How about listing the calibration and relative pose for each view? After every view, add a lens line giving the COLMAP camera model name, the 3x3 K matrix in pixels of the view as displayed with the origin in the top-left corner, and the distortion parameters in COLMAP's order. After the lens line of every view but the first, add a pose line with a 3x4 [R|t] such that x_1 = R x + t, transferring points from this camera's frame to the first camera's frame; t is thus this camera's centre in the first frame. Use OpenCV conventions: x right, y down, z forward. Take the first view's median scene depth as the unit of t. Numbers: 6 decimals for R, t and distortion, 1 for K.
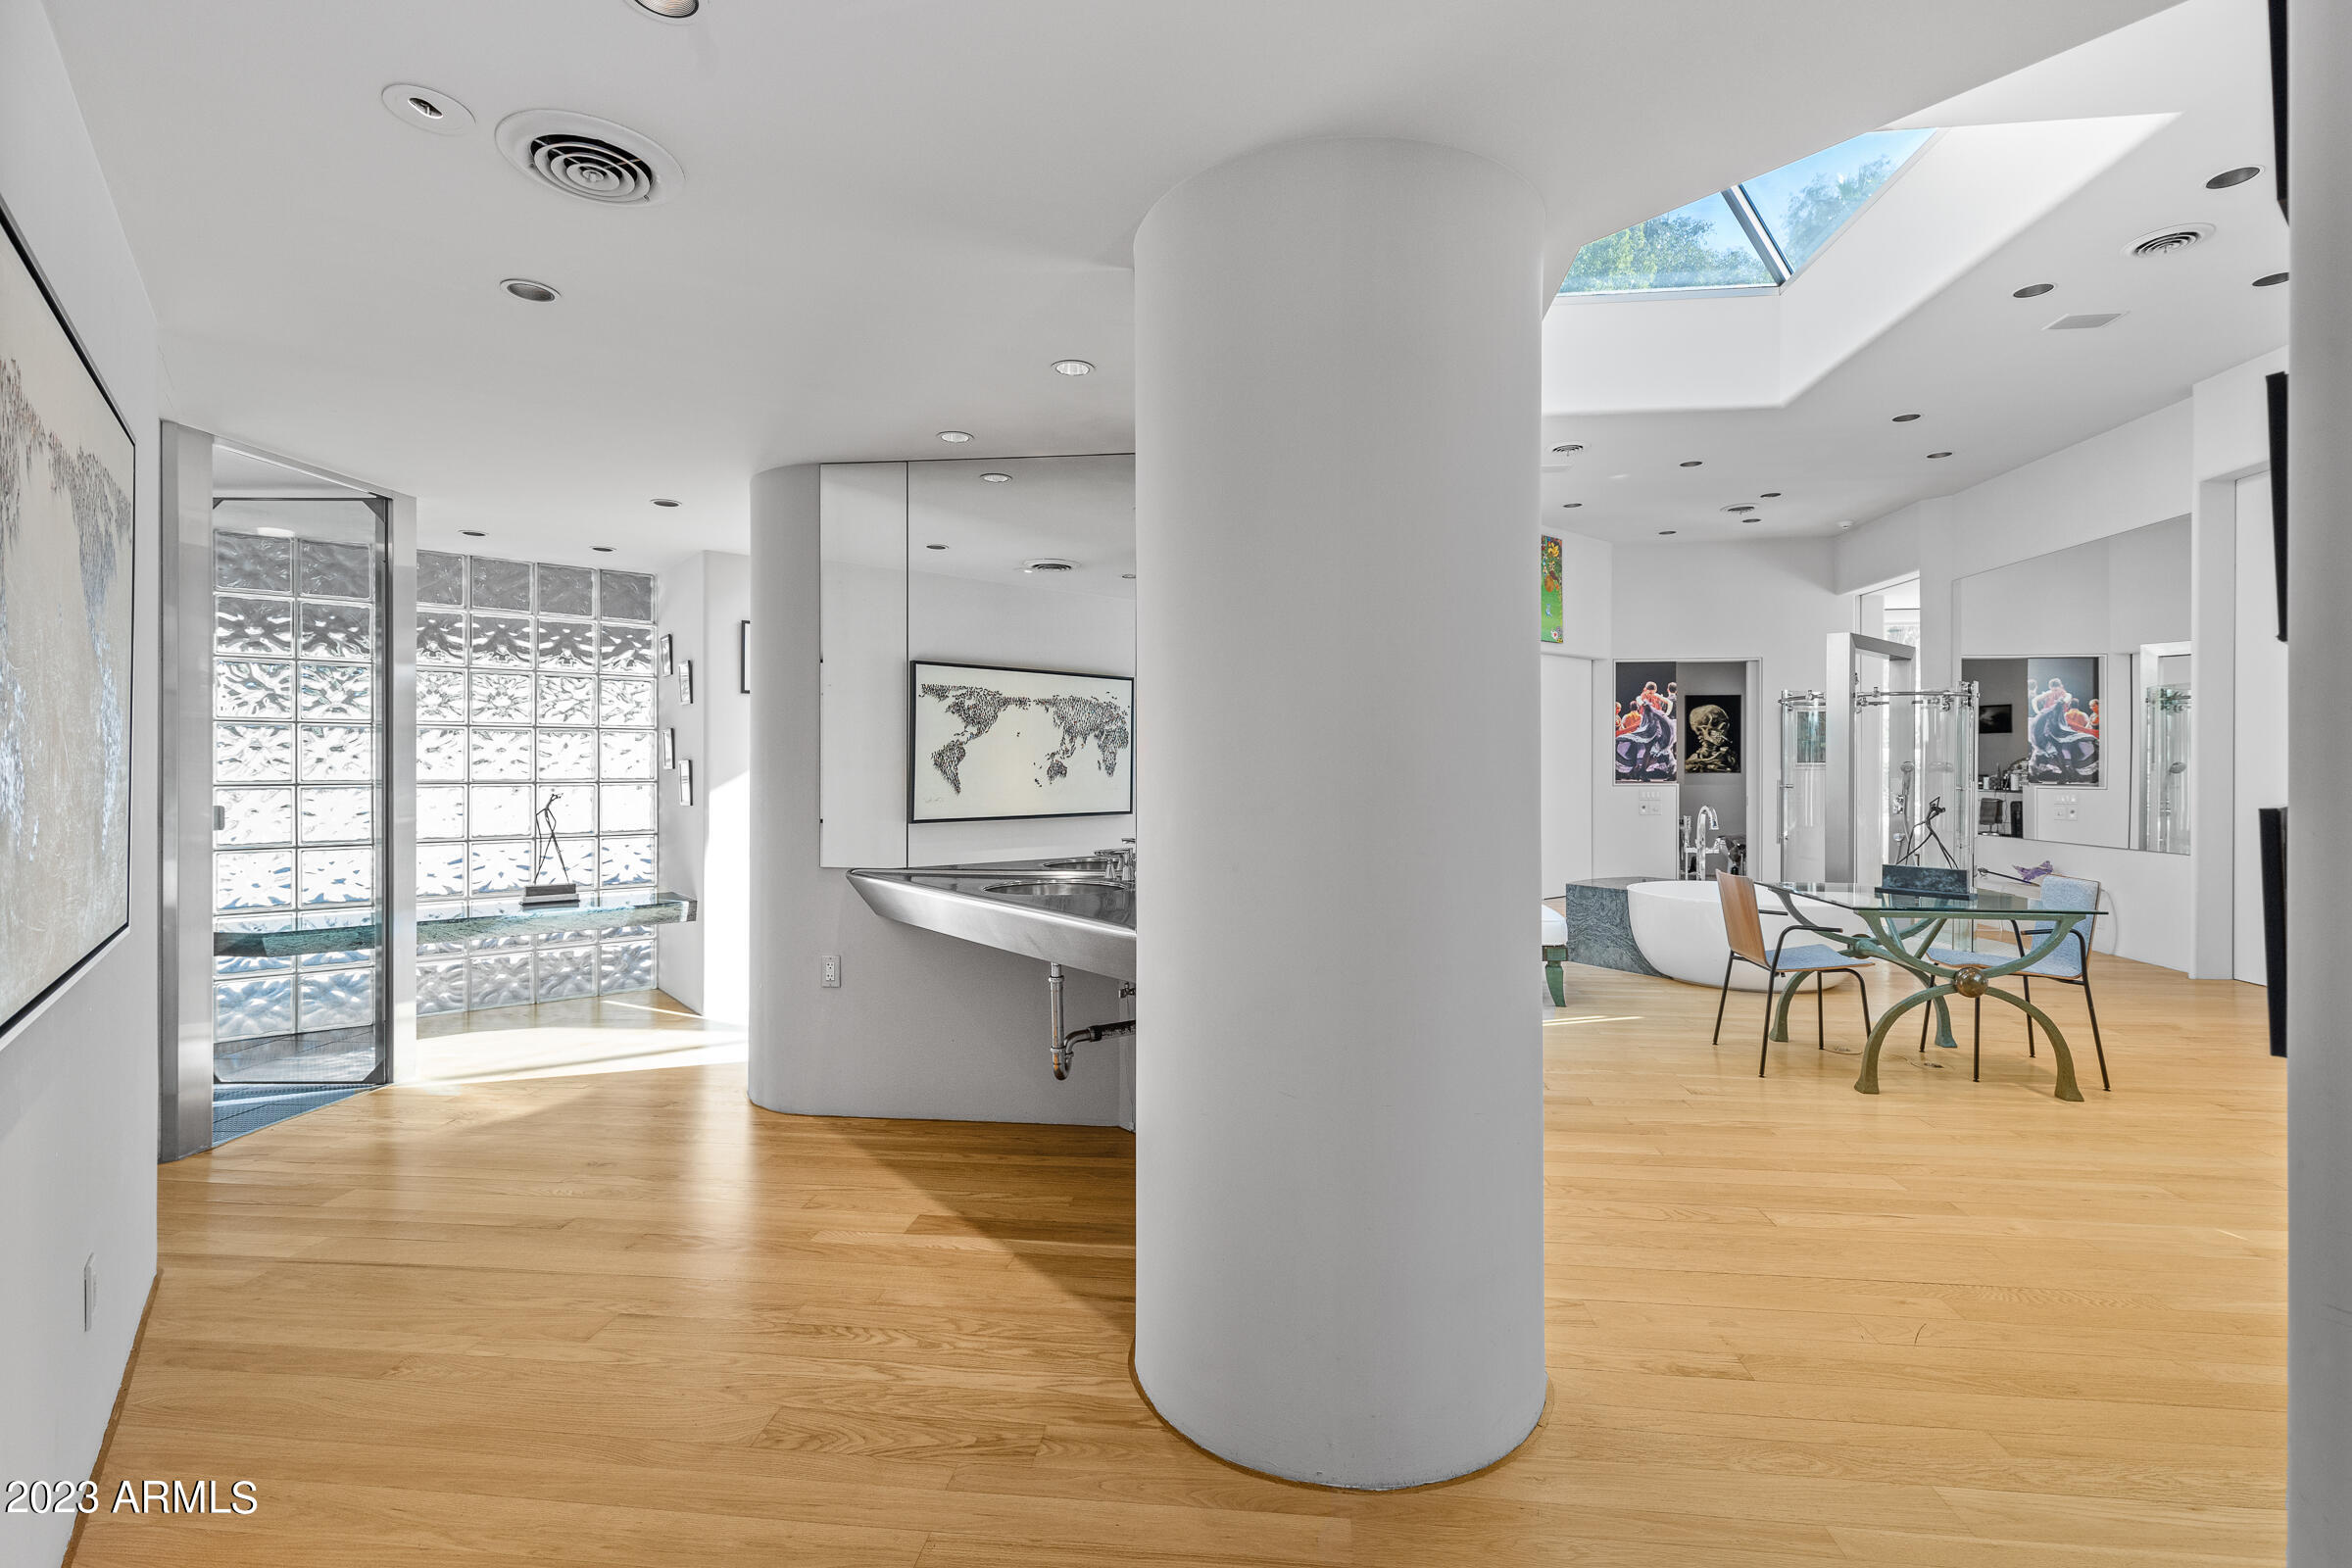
lens RADIAL K [[1084.1, 0, 1179.0], [0, 1084.1, 775.0], [0, 0, 1]] dist [-0.003433, -0.001558]
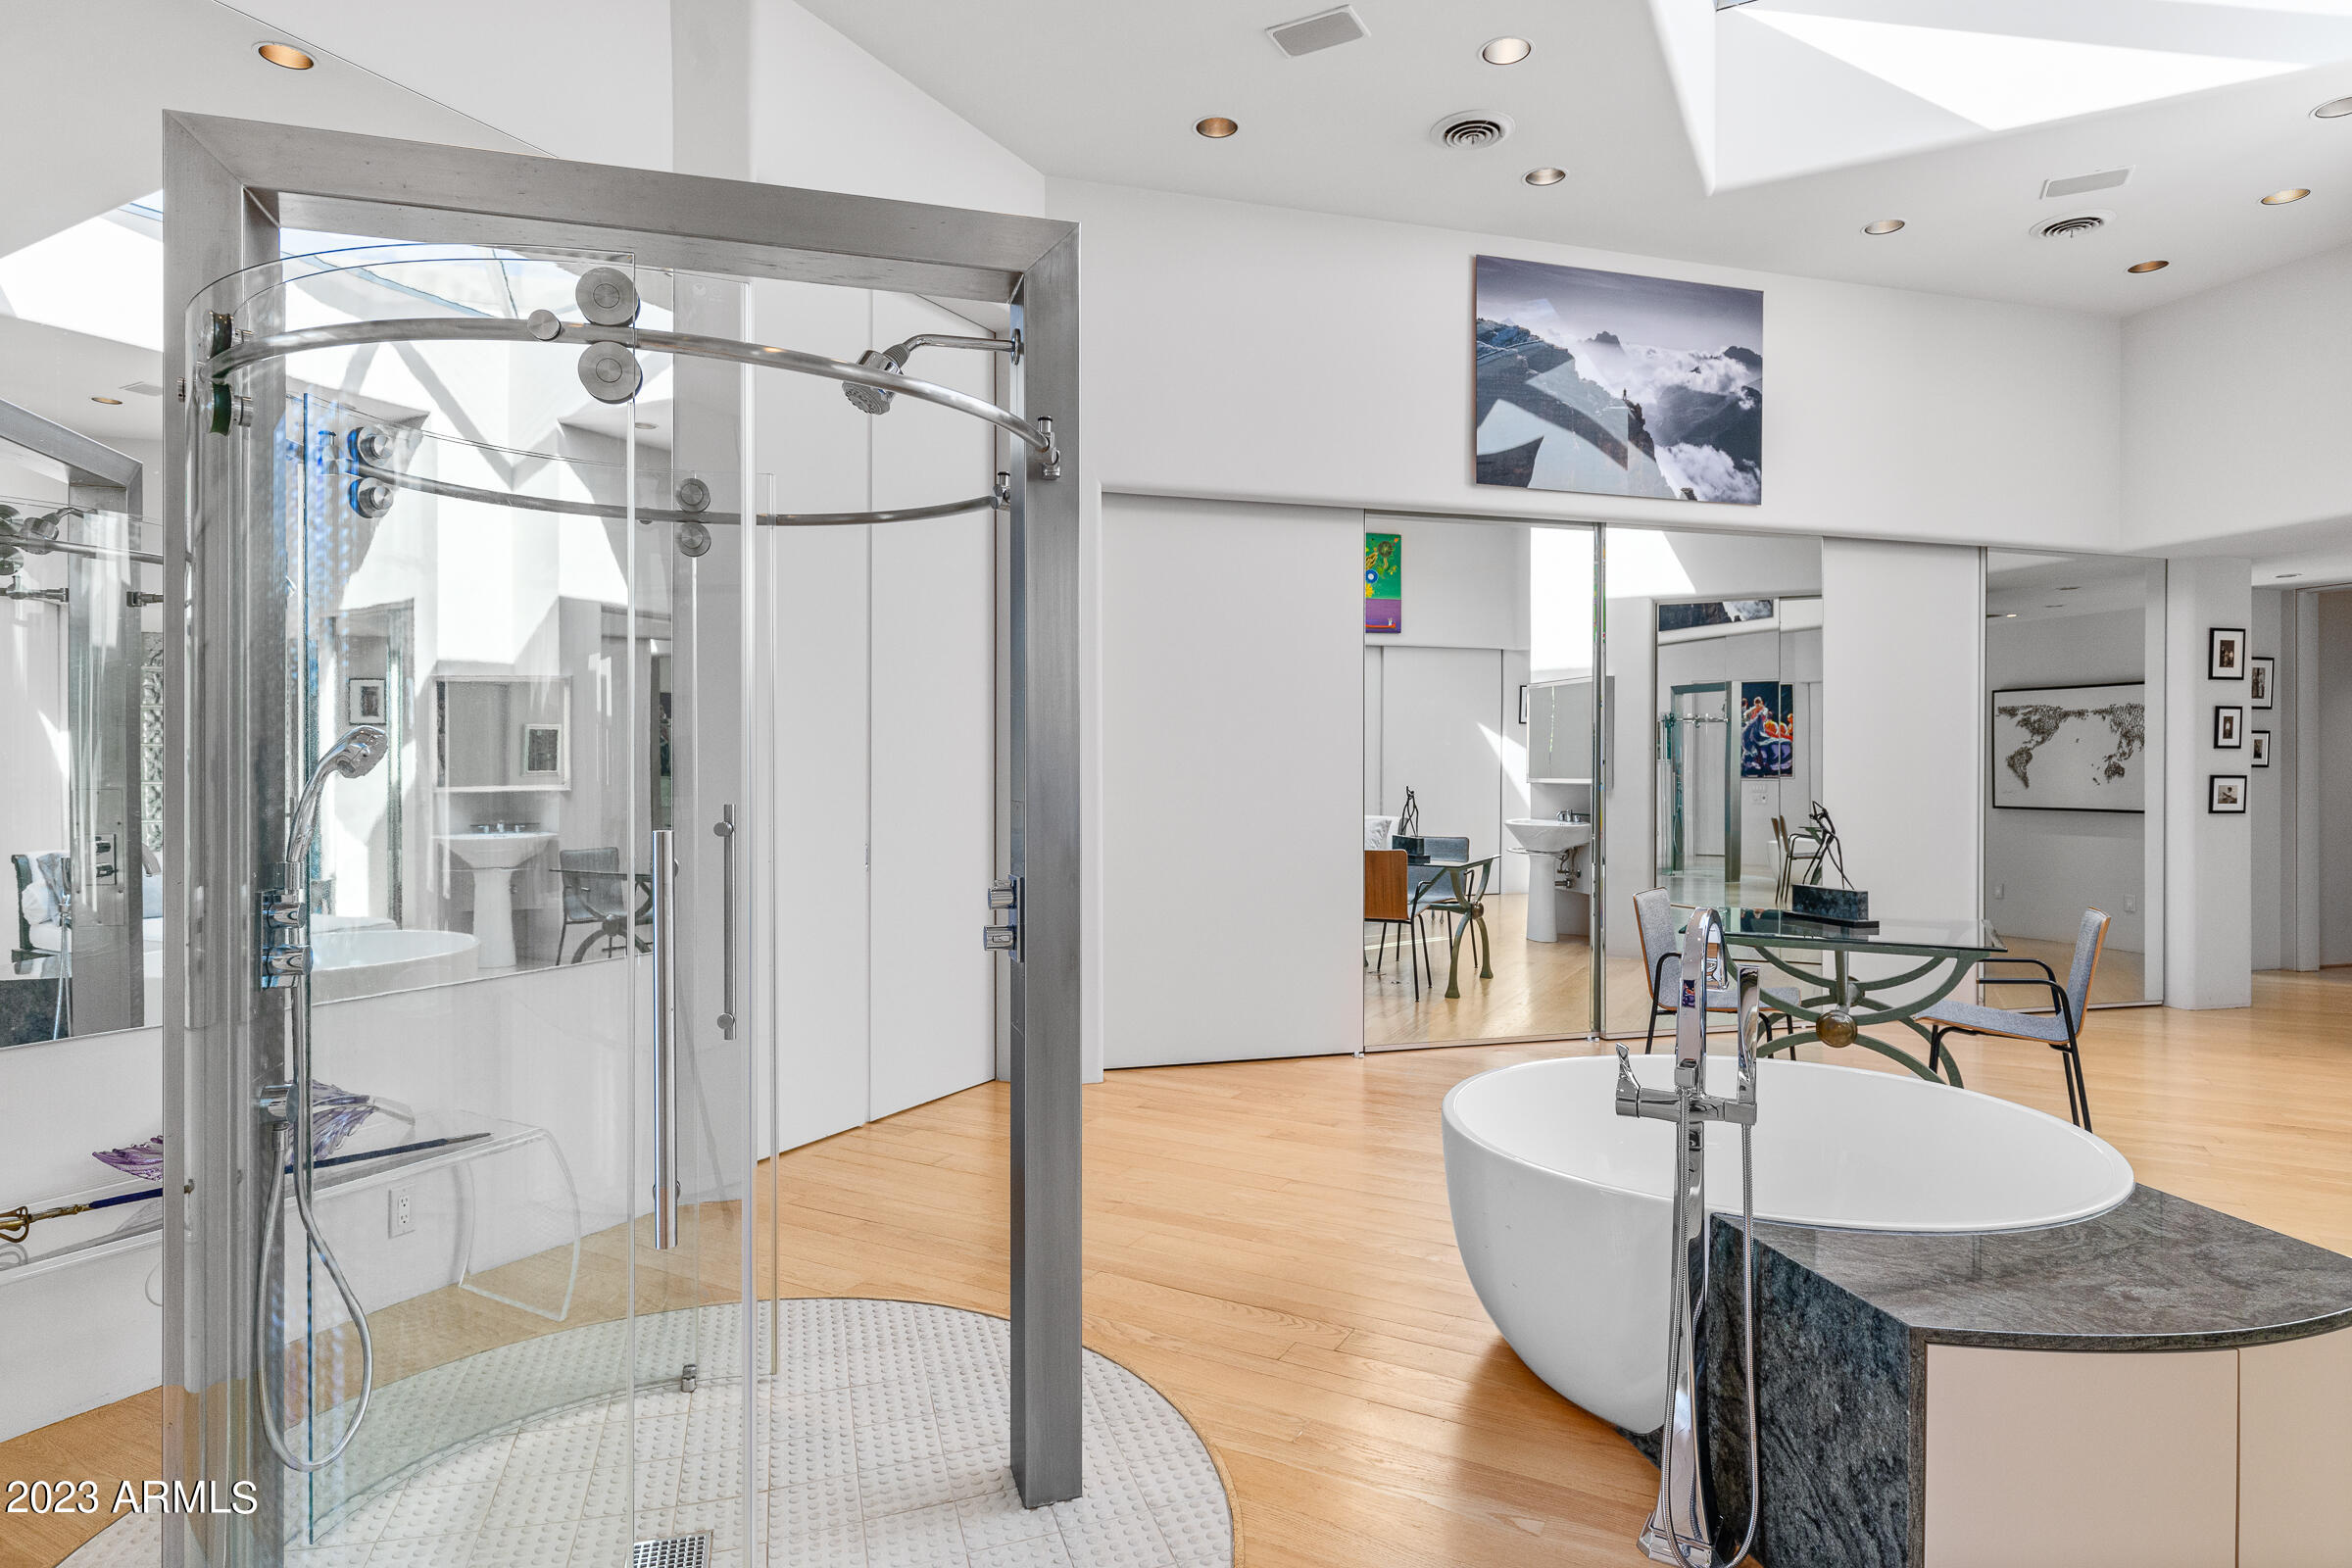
lens RADIAL K [[1341.3, 0, 1175.9], [0, 1341.3, 775.9], [0, 0, 1]] dist [-0.000009, -0.000011]
pose [[-0.305693, 0.003340, -0.952124, 2.585659], [-0.010374, 0.999923, 0.006838, 0.003545], [0.952074, 0.011968, -0.305635, 0.815014]]
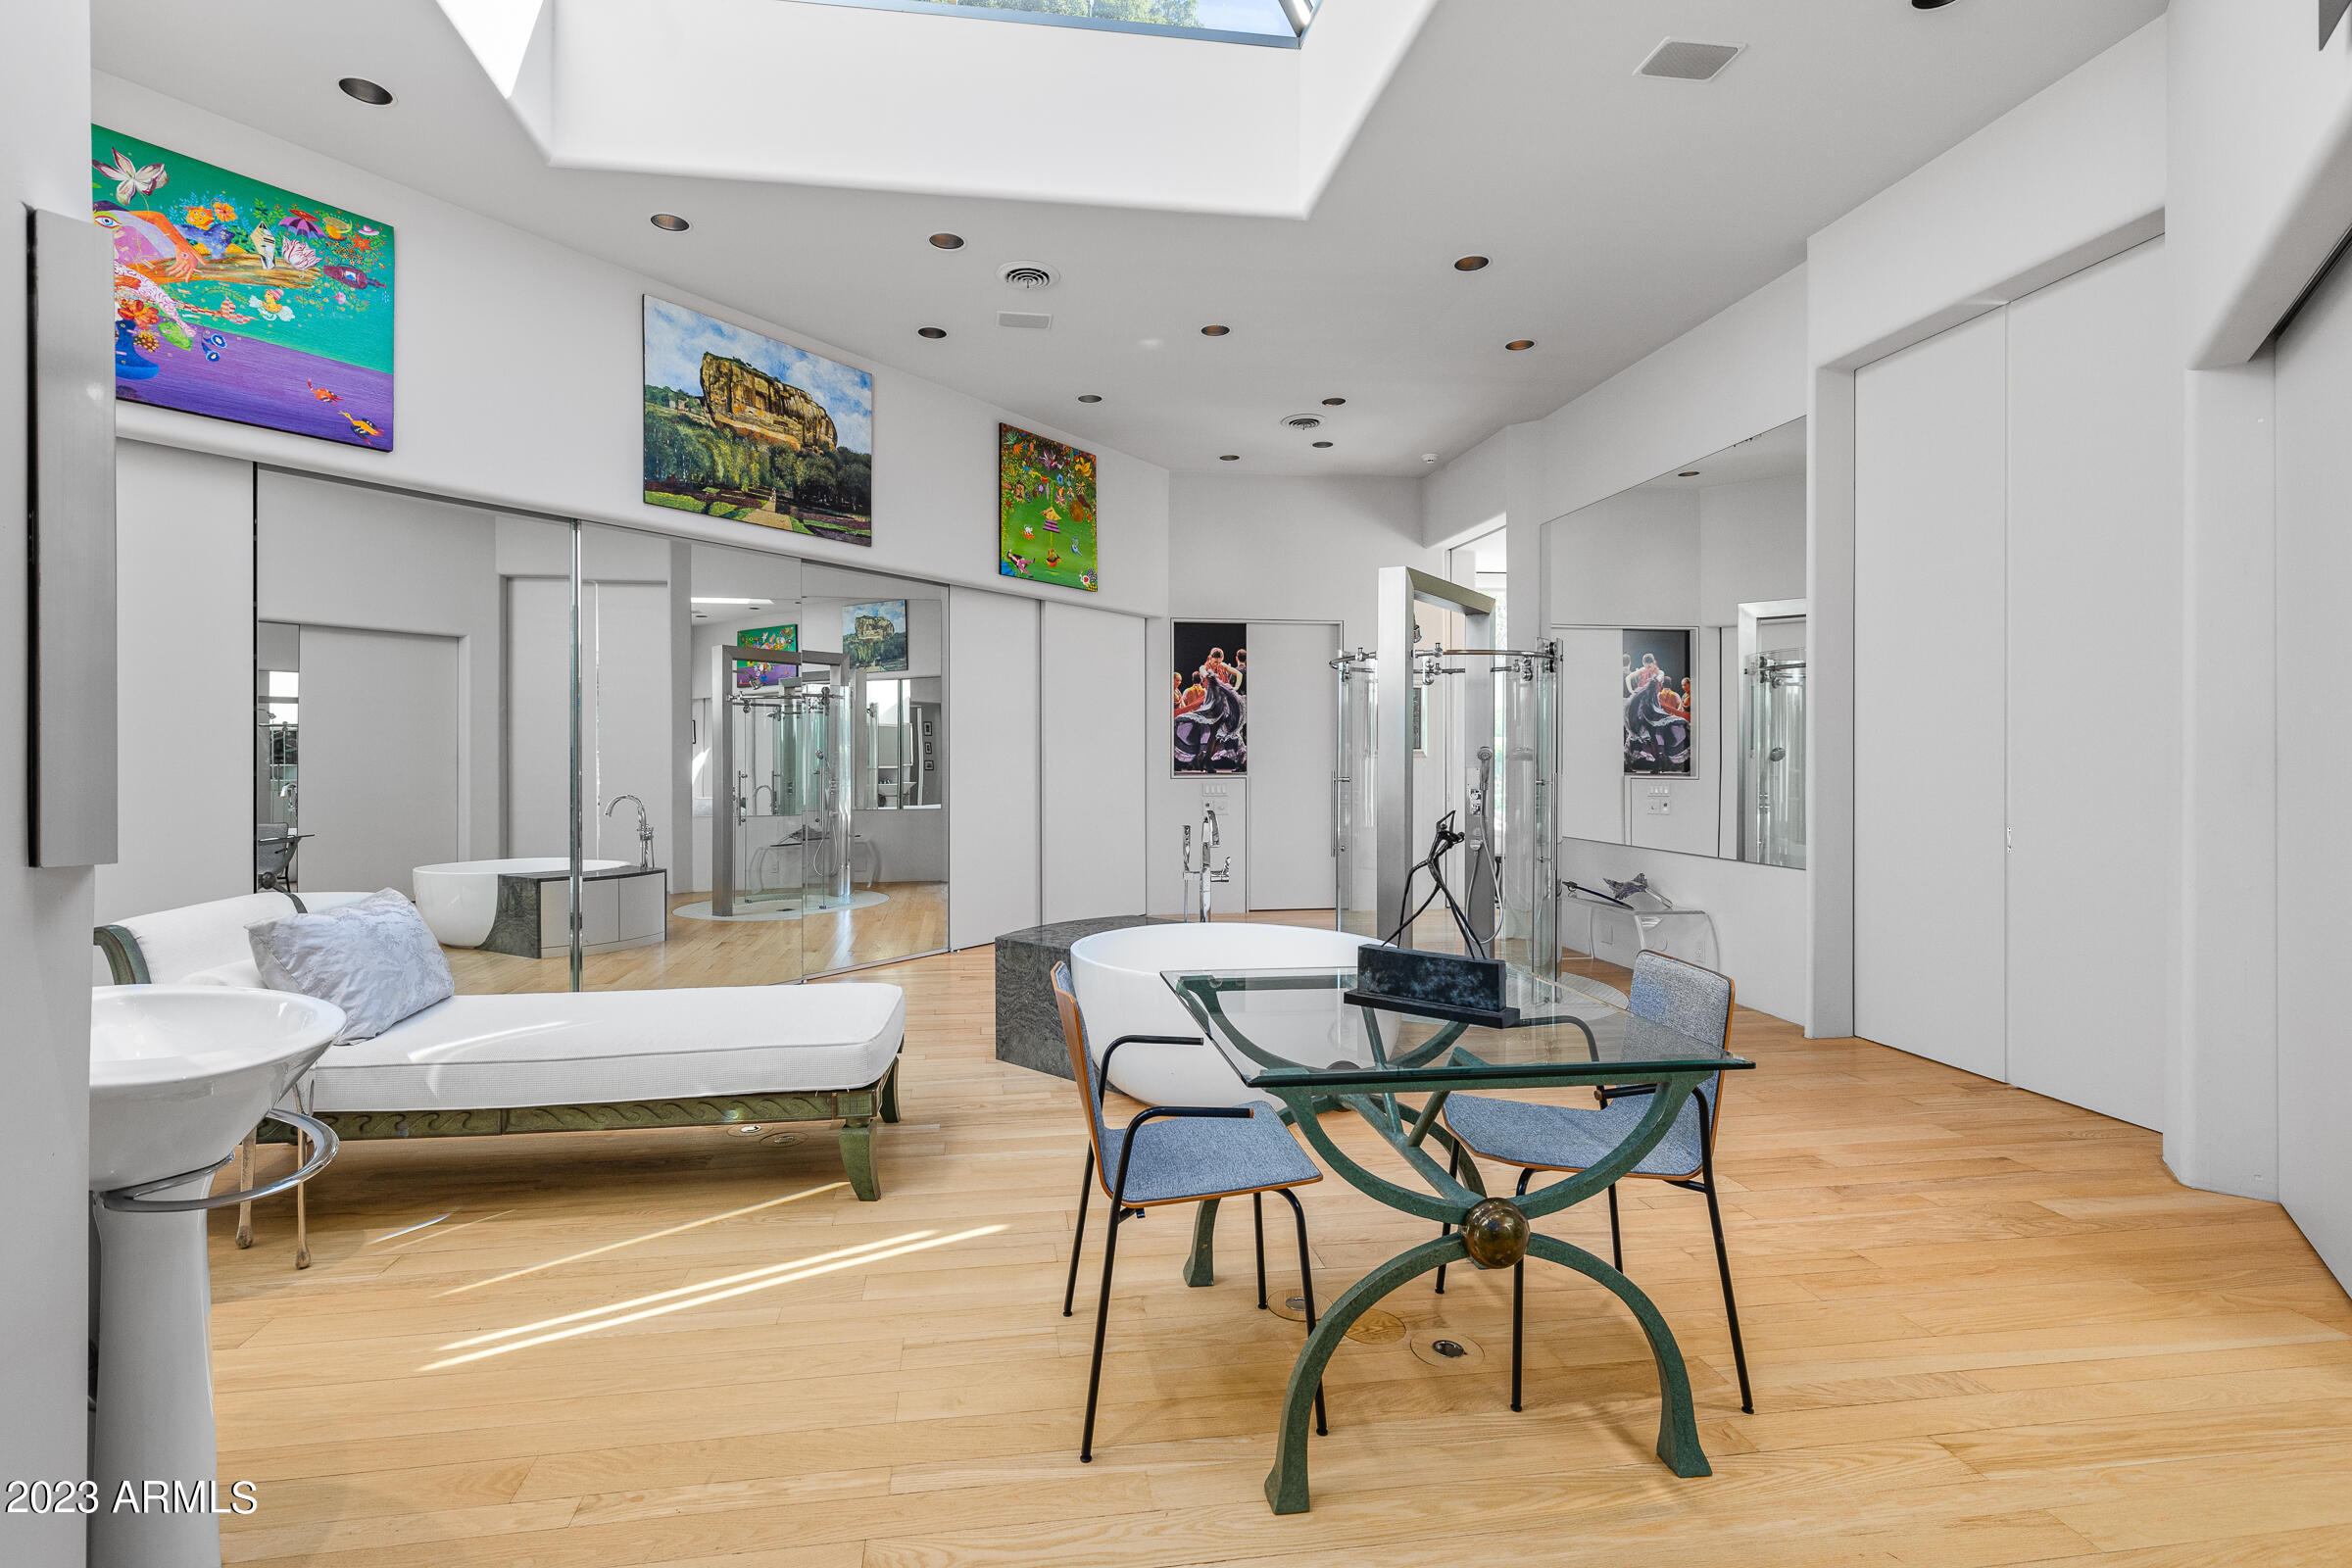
lens RADIAL K [[1084.1, 0, 1167.6], [0, 1084.1, 763.4], [0, 0, 1]] dist [-0.003433, -0.001558]
pose [[0.965175, -0.002728, 0.261590, 0.201944], [0.002850, 0.999996, -0.000089, -0.000915], [-0.261589, 0.000832, 0.965179, 0.251345]]
